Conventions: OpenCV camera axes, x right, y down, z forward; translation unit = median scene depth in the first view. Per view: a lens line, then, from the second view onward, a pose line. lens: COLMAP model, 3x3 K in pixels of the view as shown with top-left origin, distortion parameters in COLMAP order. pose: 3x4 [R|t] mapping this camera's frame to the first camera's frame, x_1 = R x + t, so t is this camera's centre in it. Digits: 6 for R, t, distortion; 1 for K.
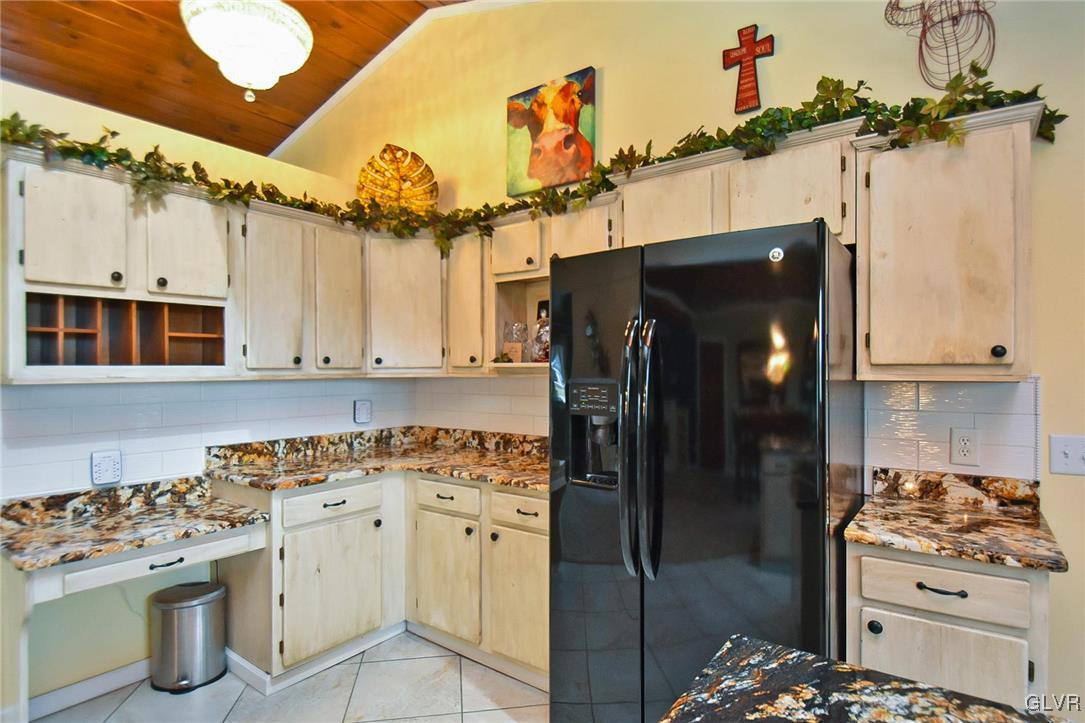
lens RADIAL K [[571.0, 0, 538.0], [0, 571.0, 369.9], [0, 0, 1]] dist [0.007462, -0.010571]
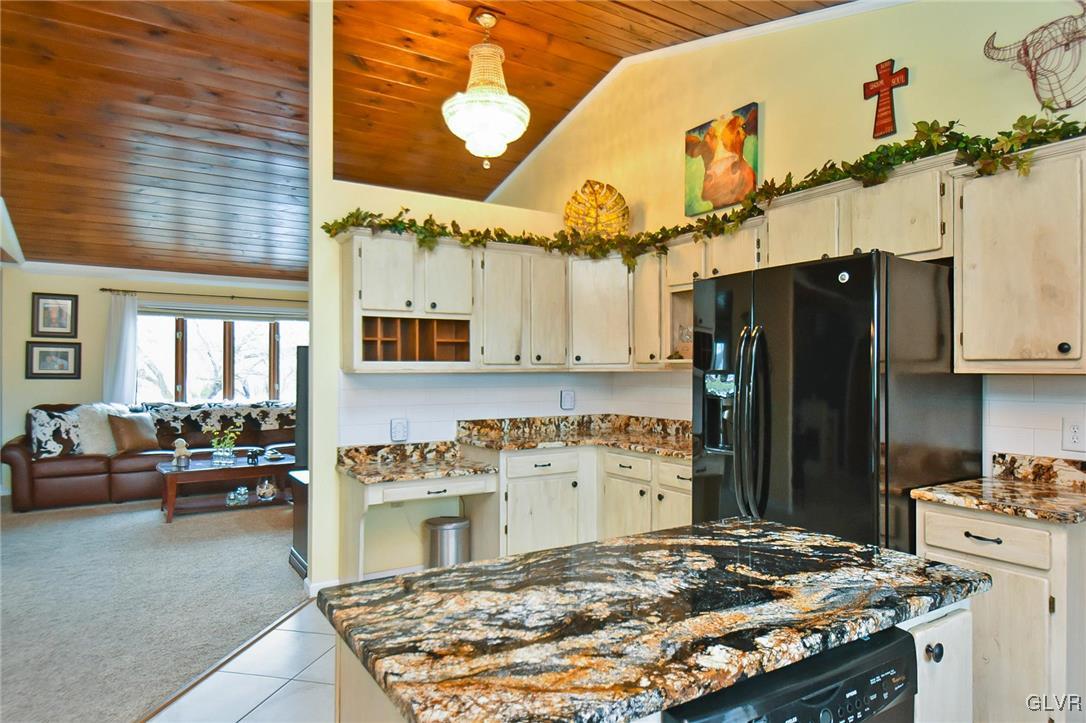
lens RADIAL K [[649.9, 0, 544.5], [0, 649.9, 362.7], [0, 0, 1]] dist [0.012059, -0.021016]
pose [[0.933583, -0.000103, -0.358360, 0.182767], [-0.003685, 0.999944, -0.009886, 0.009578], [0.358341, 0.010549, 0.933531, -0.397691]]
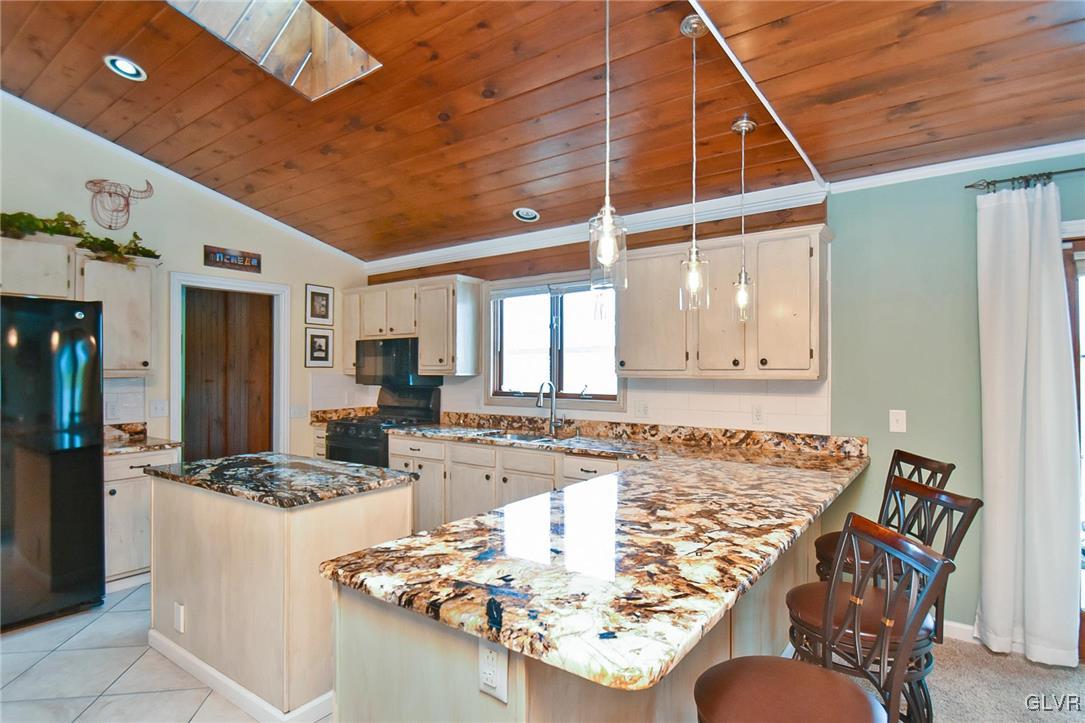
lens RADIAL K [[572.6, 0, 527.7], [0, 572.6, 362.7], [0, 0, 1]] dist [0.009232, -0.010678]
pose [[0.002516, 0.010776, 0.999939, -0.938804], [0.002643, 0.999938, -0.010783, -0.005326], [-0.999993, 0.002670, 0.002488, -0.339599]]
